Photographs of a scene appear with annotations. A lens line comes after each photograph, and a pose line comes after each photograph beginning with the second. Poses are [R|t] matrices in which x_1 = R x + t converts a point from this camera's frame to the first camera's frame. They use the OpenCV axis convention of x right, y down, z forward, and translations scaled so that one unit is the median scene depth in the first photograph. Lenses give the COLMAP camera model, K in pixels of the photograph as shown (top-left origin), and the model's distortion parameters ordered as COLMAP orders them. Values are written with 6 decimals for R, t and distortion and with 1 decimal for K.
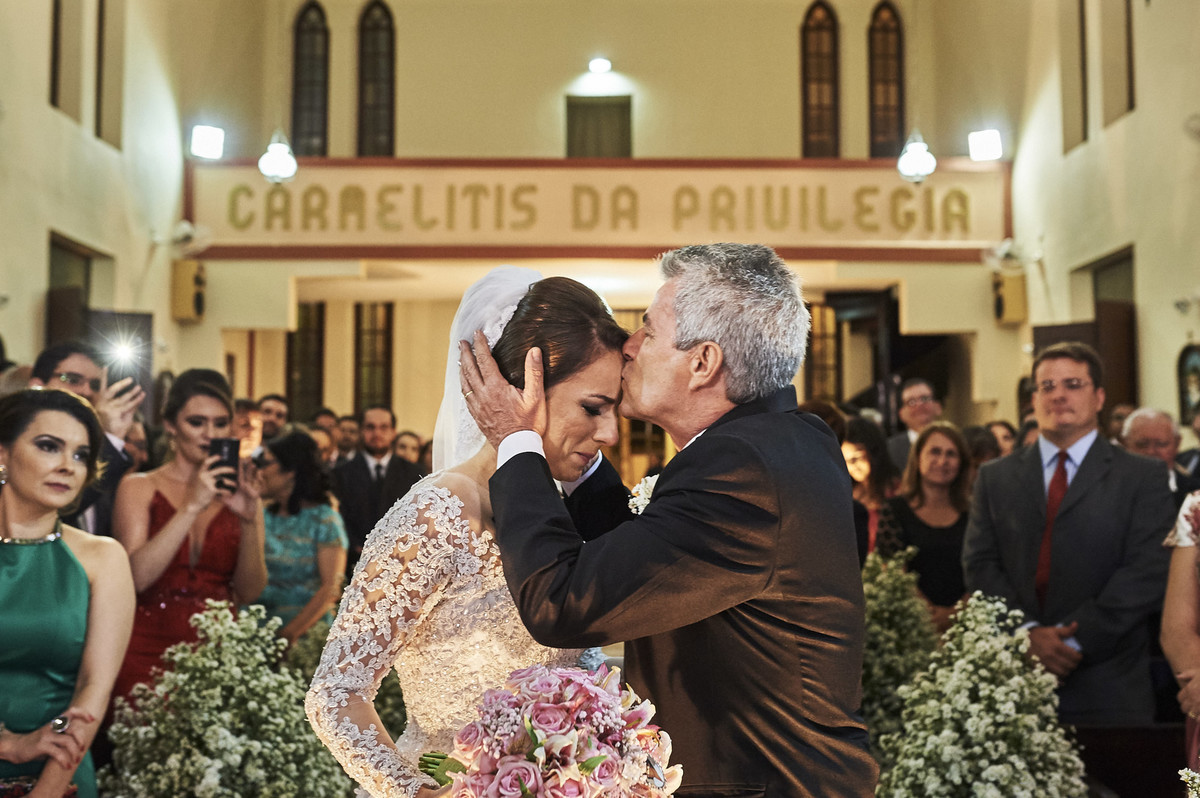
lens RADIAL K [[1206.4, 0, 600.0], [0, 1206.4, 399.0], [0, 0, 1]] dist [-0.039864, 0.021444]
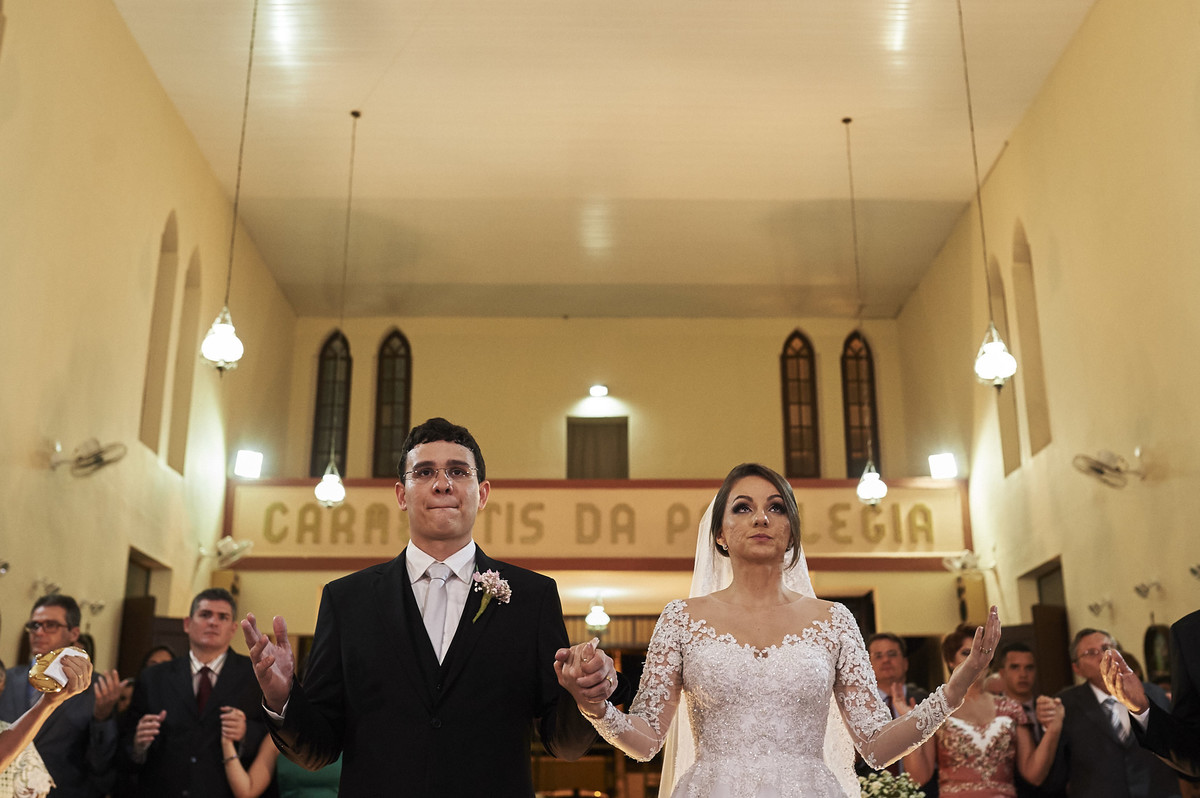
lens RADIAL K [[1206.4, 0, 600.0], [0, 1206.4, 399.0], [0, 0, 1]] dist [-0.039864, 0.021444]
pose [[0.999990, -0.002774, 0.003452, -0.004141], [0.003546, 0.968538, -0.248841, 0.007098], [-0.002653, 0.248851, 0.968538, -0.108535]]
